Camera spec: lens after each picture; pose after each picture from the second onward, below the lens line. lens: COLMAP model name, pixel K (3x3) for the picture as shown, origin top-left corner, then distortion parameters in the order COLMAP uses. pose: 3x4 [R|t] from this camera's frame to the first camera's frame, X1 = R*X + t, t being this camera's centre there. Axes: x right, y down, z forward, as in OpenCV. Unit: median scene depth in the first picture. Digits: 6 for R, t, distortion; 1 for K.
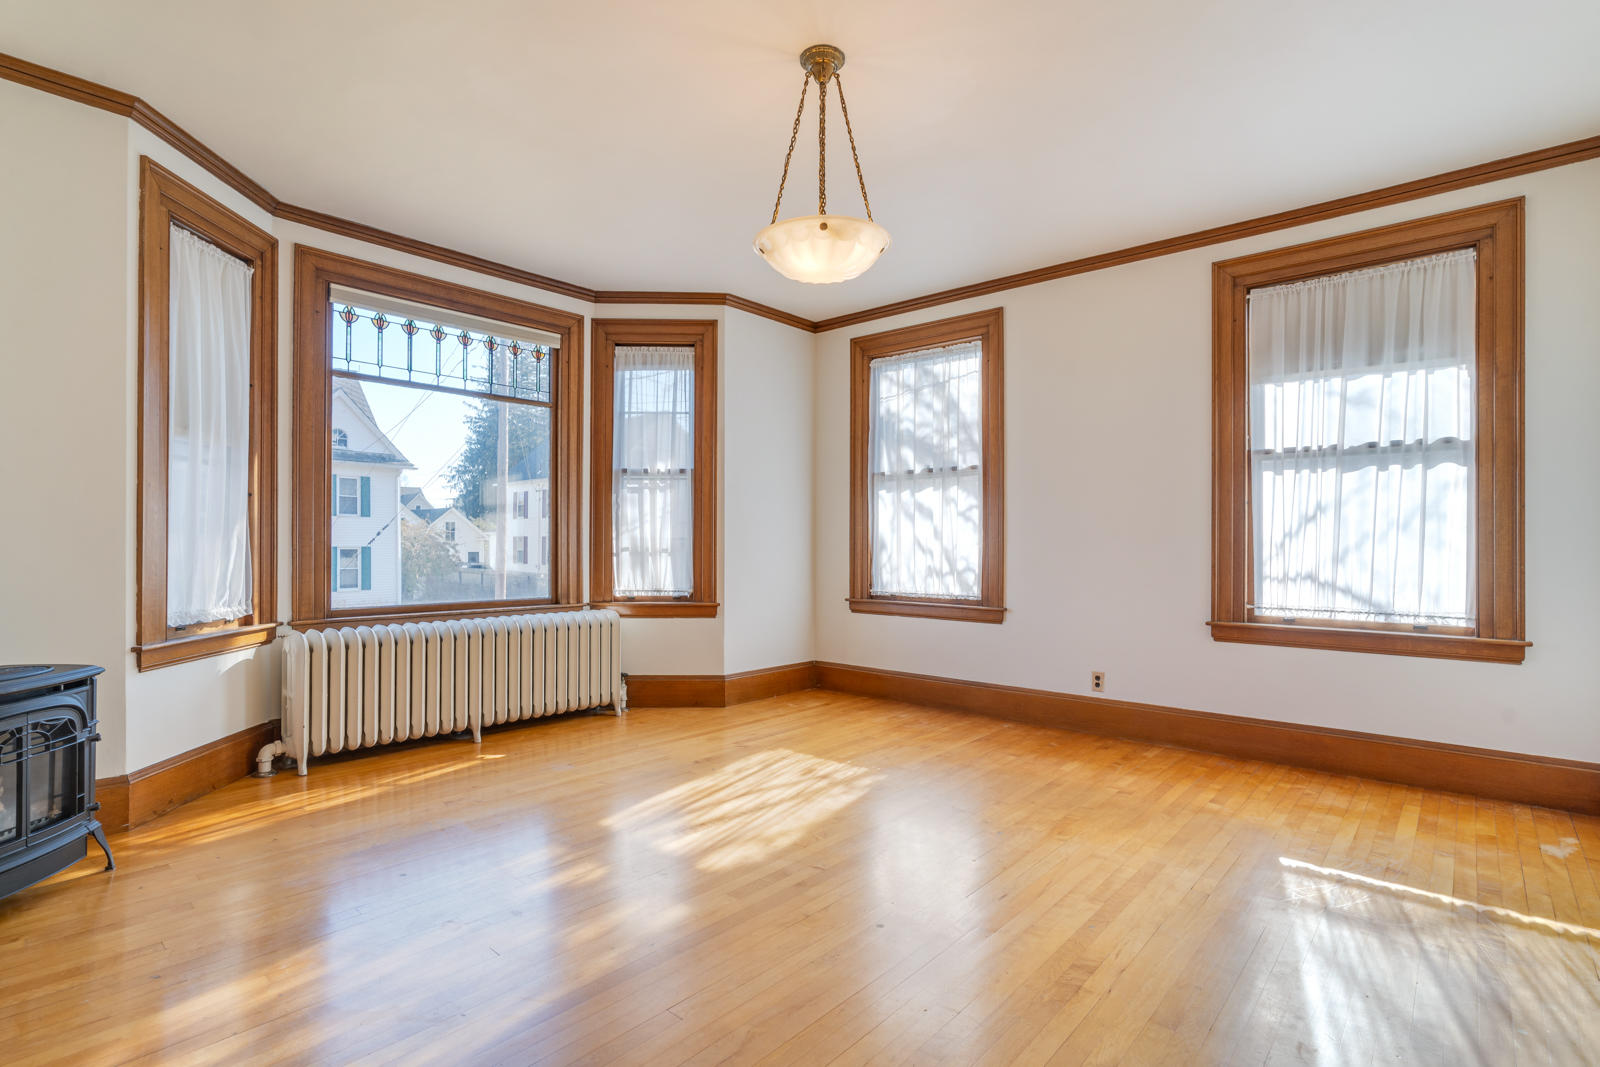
lens RADIAL K [[774.7, 0, 795.6], [0, 774.7, 540.4], [0, 0, 1]] dist [-0.042976, 0.024040]
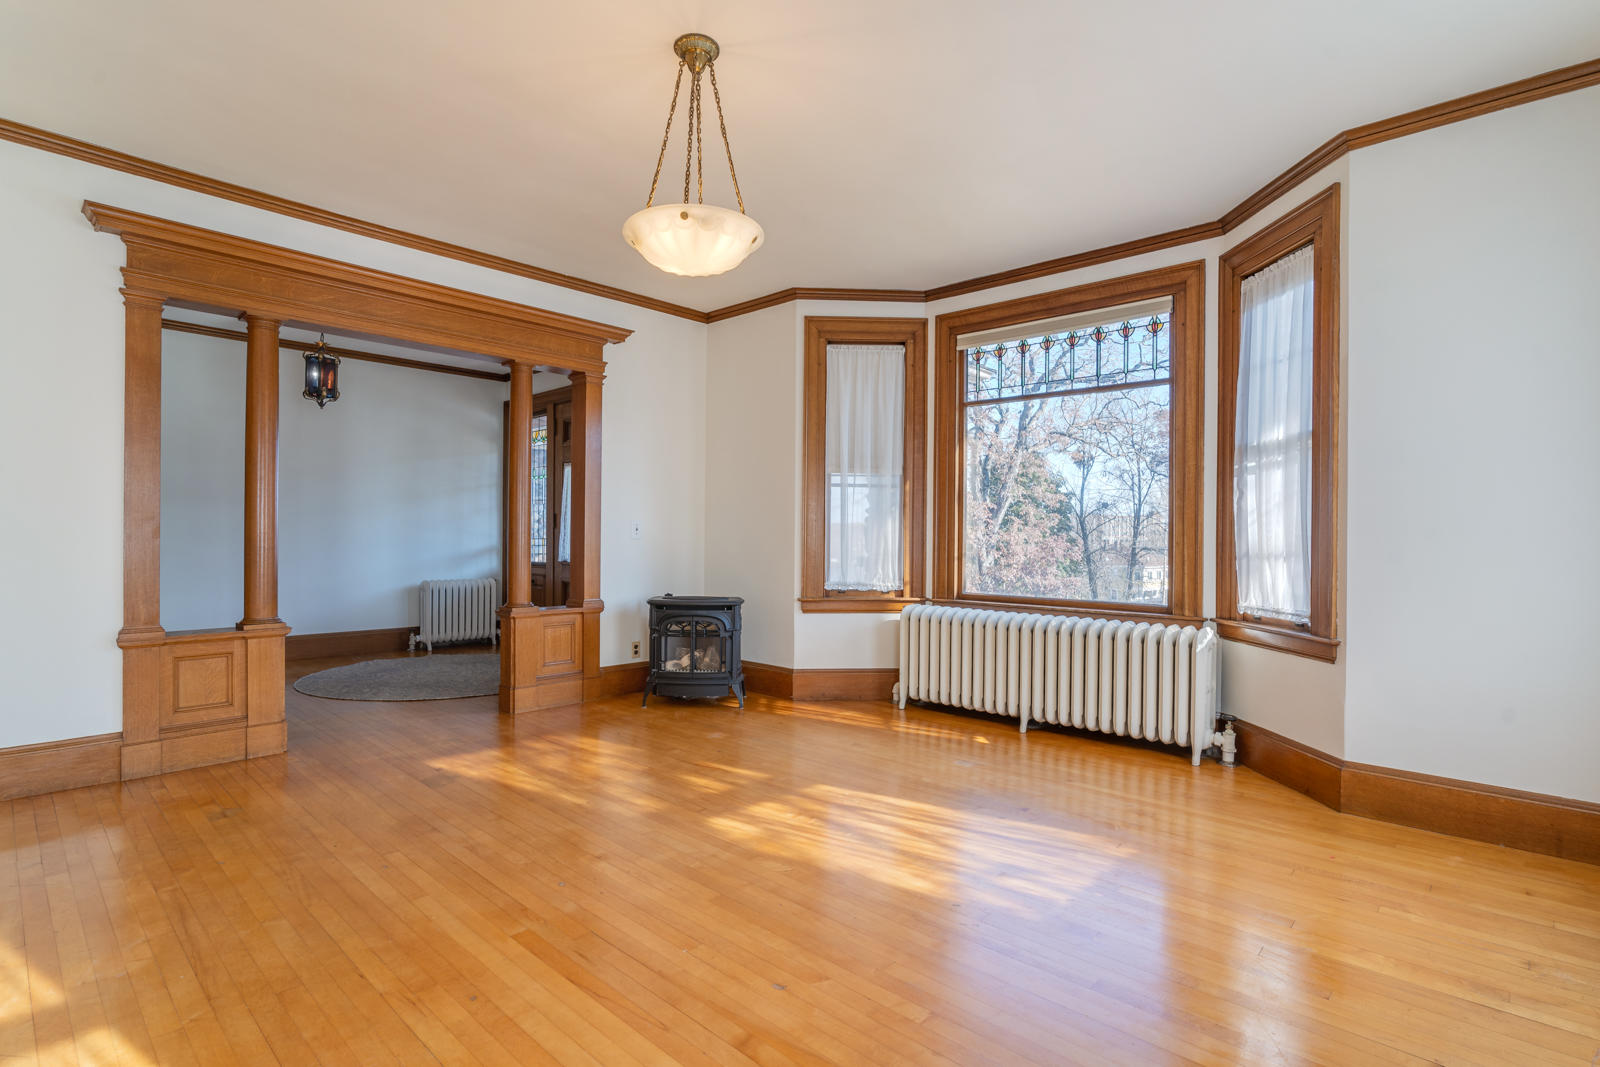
lens RADIAL K [[774.7, 0, 795.6], [0, 774.7, 540.4], [0, 0, 1]] dist [-0.042976, 0.024040]
pose [[-0.023381, 0.000397, -0.999727, 0.681586], [-0.008334, 0.999965, 0.000592, 0.005508], [0.999692, 0.008346, -0.023377, 0.765026]]
